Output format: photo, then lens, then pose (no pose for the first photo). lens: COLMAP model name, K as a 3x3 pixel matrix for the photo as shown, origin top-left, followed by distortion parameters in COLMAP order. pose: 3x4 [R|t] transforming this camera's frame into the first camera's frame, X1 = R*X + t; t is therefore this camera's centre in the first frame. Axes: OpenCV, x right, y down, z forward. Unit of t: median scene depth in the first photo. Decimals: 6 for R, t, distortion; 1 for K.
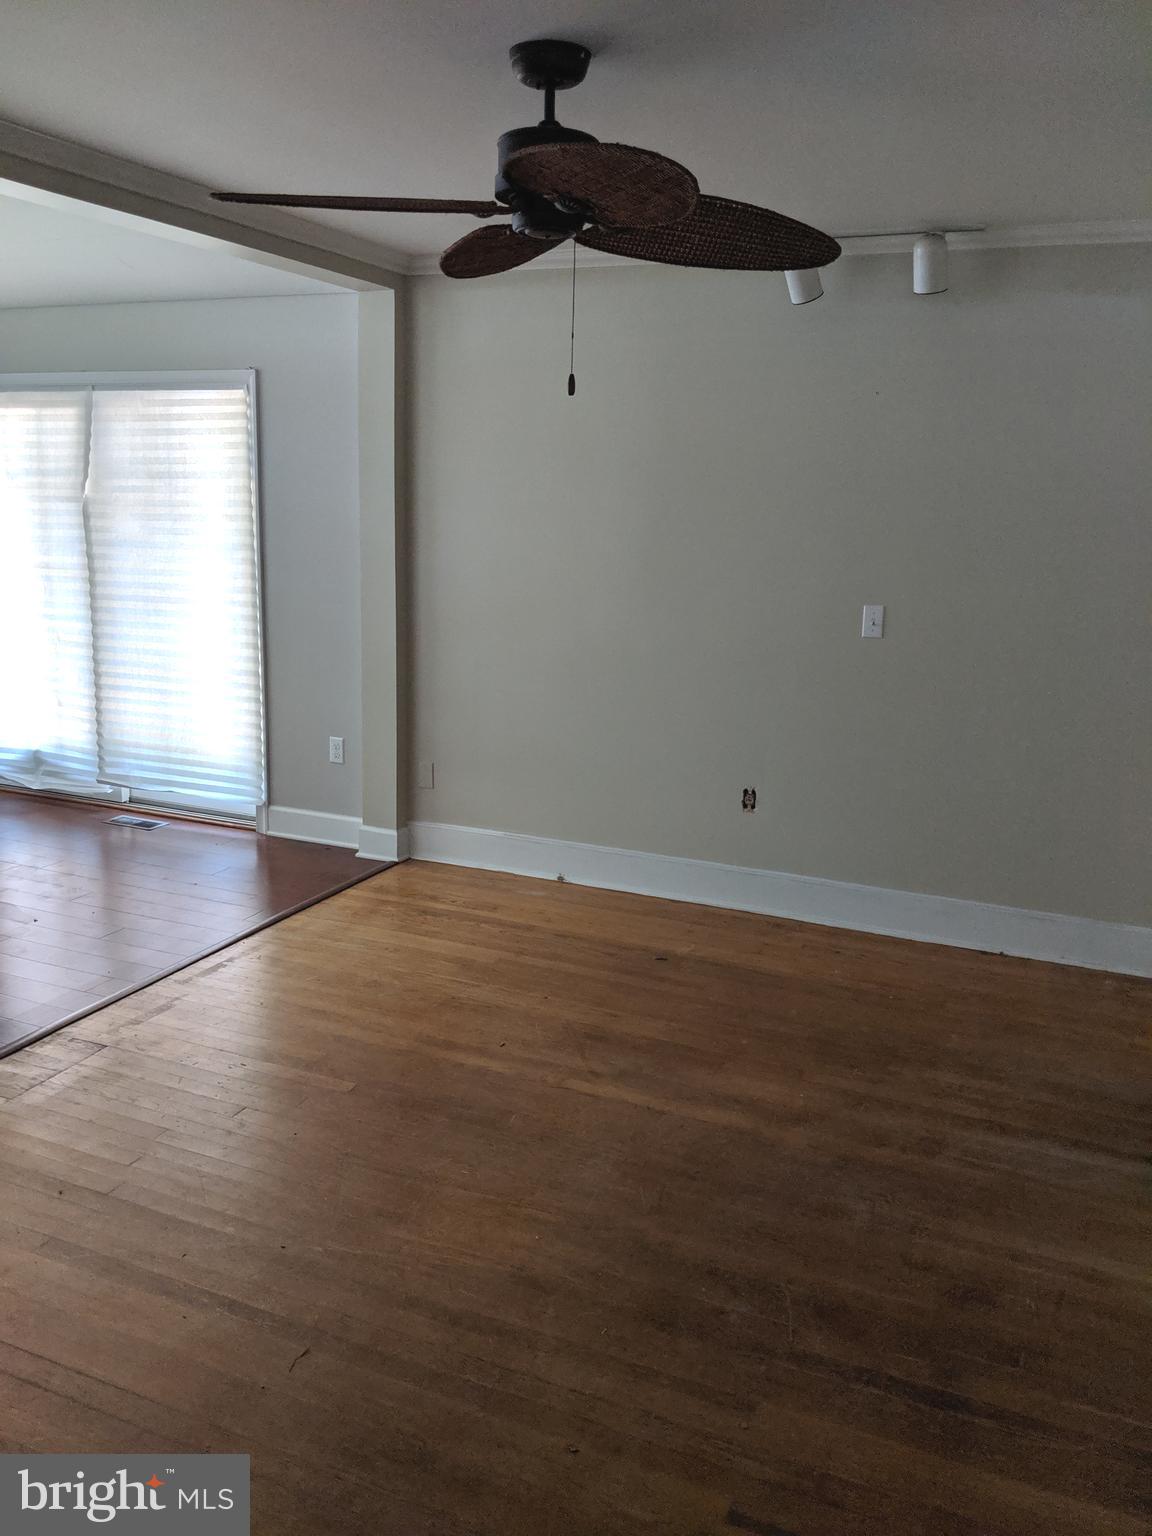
lens RADIAL K [[1218.7, 0, 580.3], [0, 1218.7, 730.1], [0, 0, 1]] dist [0.151353, -0.331772]
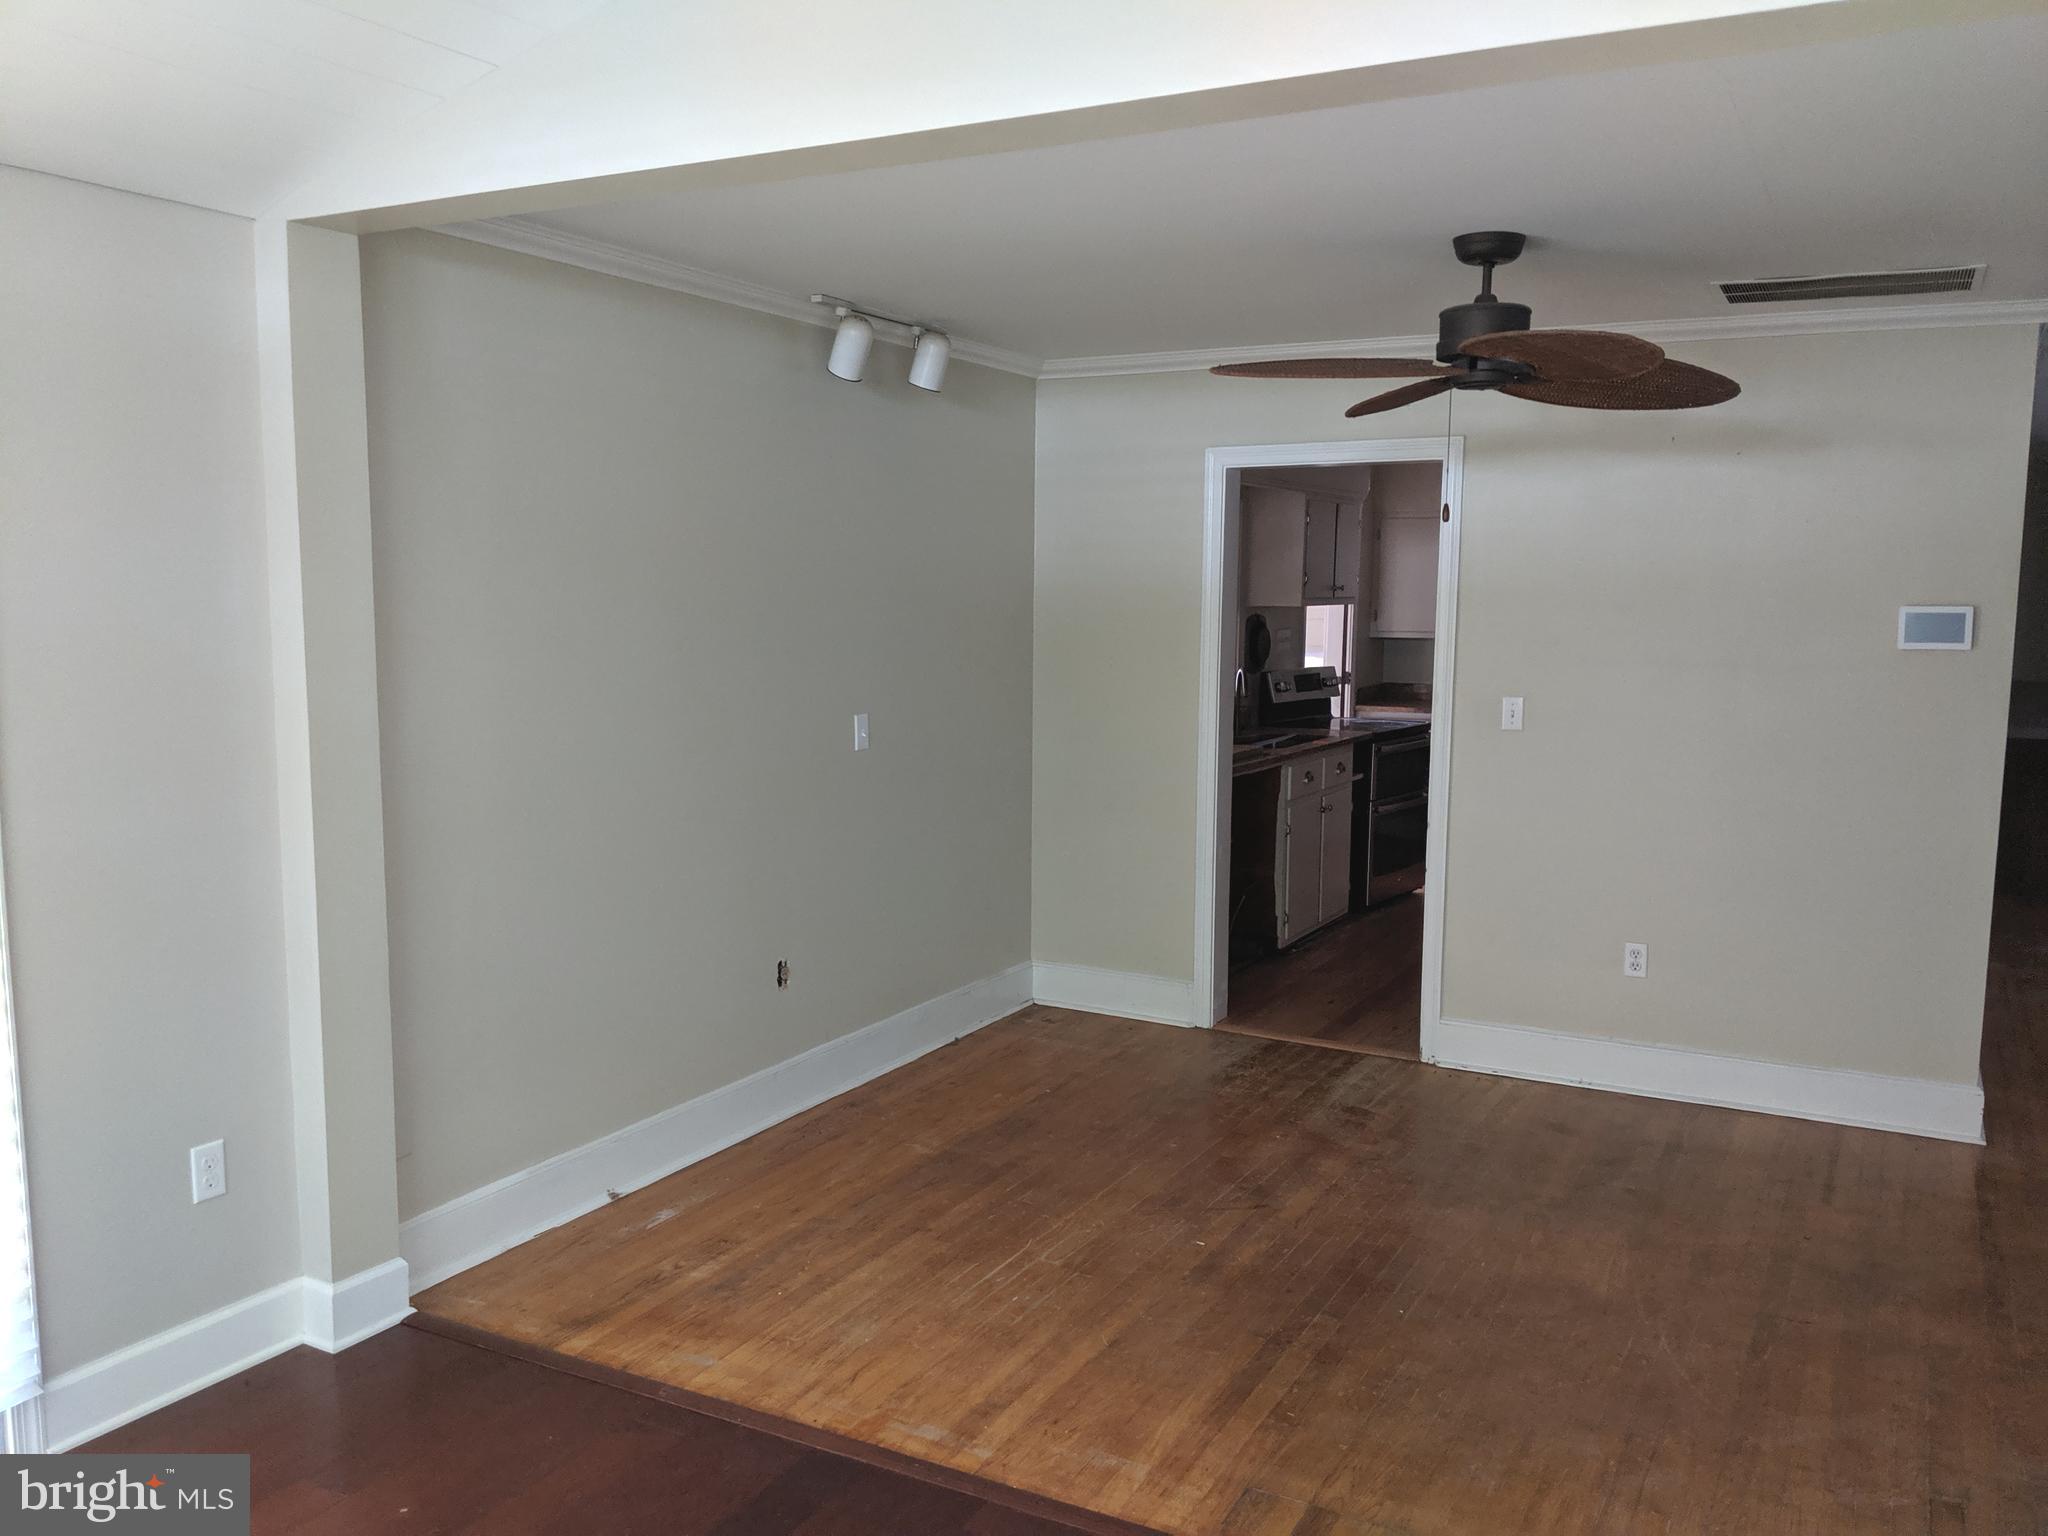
lens RADIAL K [[1625.0, 0, 1024.0], [0, 1625.0, 768.0], [0, 0, 1]] dist [0.151353, -0.331772]
pose [[0.090941, -0.135418, 0.986606, -0.987904], [0.183700, 0.975991, 0.117029, -0.191008], [-0.978767, 0.170597, 0.113634, 0.795136]]
